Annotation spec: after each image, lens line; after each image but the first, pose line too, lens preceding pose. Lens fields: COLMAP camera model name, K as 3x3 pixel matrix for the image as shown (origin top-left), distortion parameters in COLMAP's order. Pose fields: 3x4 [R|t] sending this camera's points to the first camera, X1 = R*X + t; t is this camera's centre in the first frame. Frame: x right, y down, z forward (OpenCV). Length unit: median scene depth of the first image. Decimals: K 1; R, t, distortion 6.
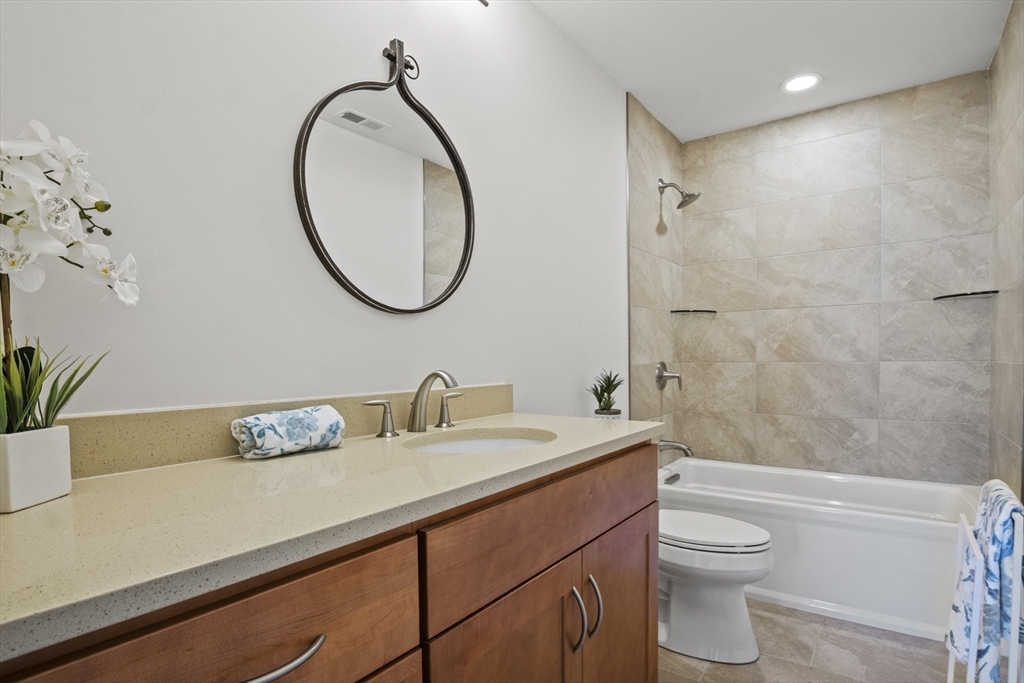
lens RADIAL K [[518.4, 0, 514.9], [0, 518.4, 382.8], [0, 0, 1]] dist [-0.020284, 0.001507]
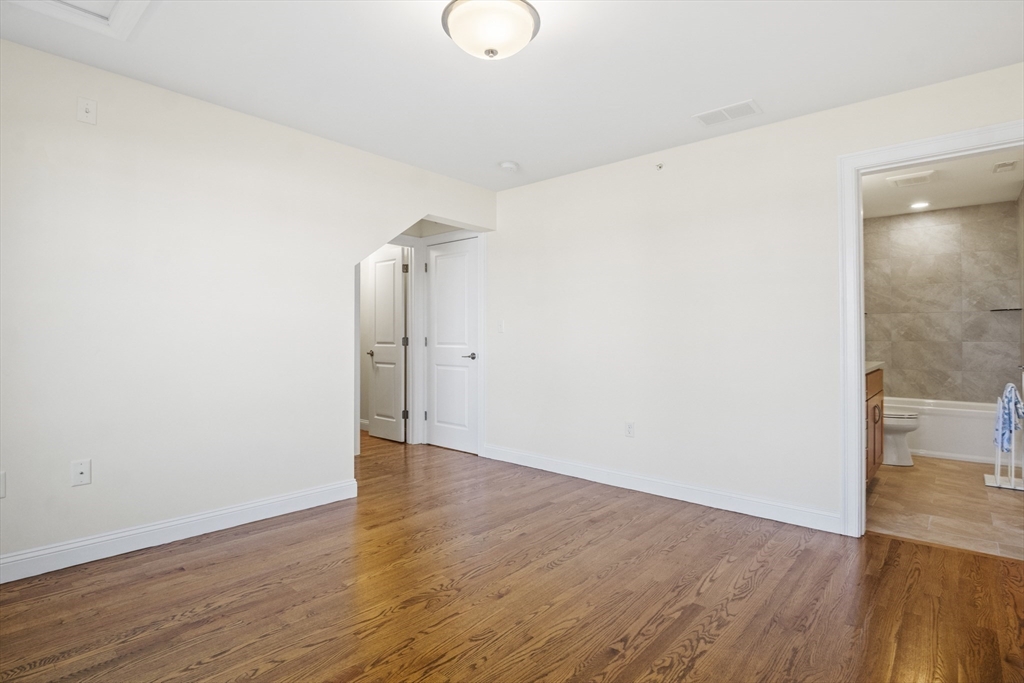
lens RADIAL K [[518.4, 0, 517.6], [0, 518.4, 335.9], [0, 0, 1]] dist [-0.020284, 0.001507]
pose [[0.996473, 0.013063, -0.082886, -0.814527], [-0.016718, 0.998911, -0.043567, 0.050093], [0.082226, 0.044799, 0.995606, -1.076450]]
